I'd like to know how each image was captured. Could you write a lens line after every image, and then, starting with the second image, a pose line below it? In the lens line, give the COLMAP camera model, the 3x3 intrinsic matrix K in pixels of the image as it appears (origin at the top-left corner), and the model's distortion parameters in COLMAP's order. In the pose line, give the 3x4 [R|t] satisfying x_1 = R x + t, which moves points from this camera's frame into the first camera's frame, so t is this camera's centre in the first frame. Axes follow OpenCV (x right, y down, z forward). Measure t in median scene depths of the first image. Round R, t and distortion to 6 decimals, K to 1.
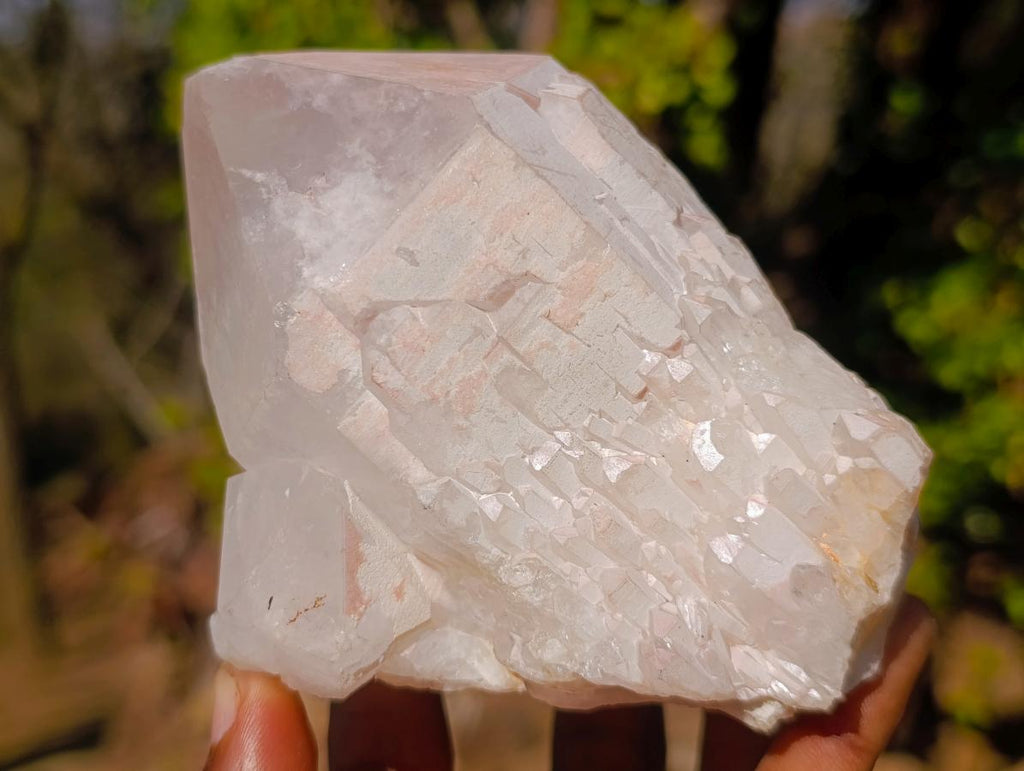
lens RADIAL K [[1427.2, 0, 510.2], [0, 1427.2, 368.7], [0, 0, 1]] dist [0.330503, -1.618297]
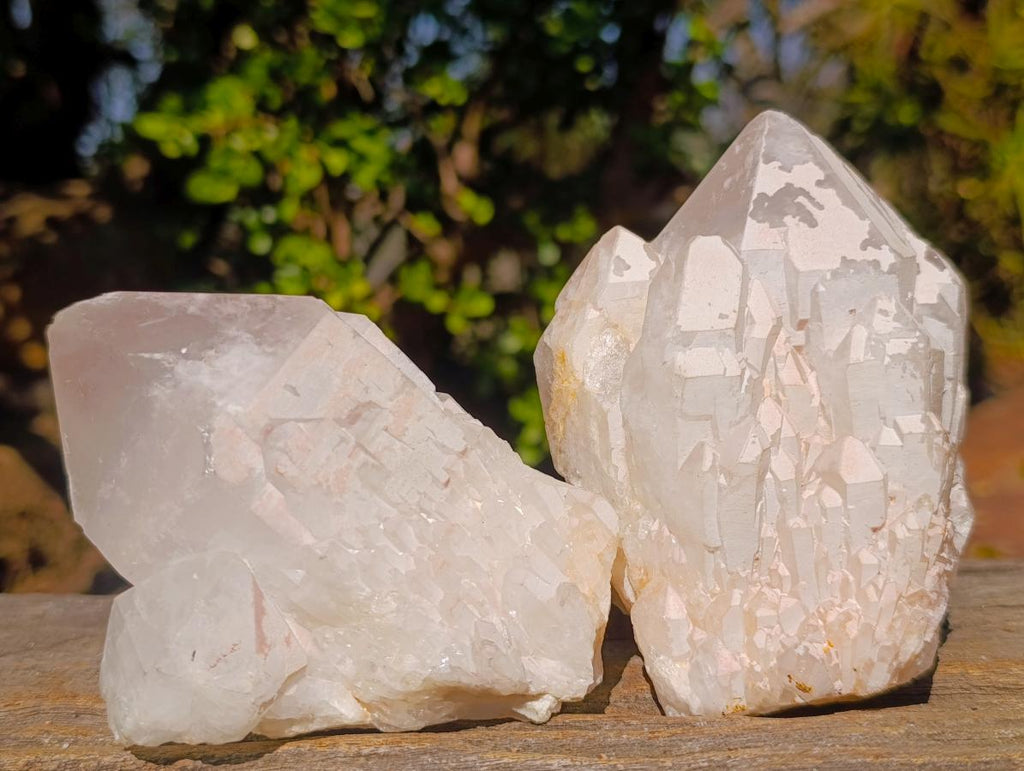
lens RADIAL K [[1427.2, 0, 510.2], [0, 1427.2, 368.7], [0, 0, 1]] dist [0.330503, -1.618297]
pose [[0.903412, 0.010992, 0.428632, -0.493788], [0.144484, 0.933402, -0.328459, 0.410234], [-0.403696, 0.358665, 0.841659, -0.324175]]
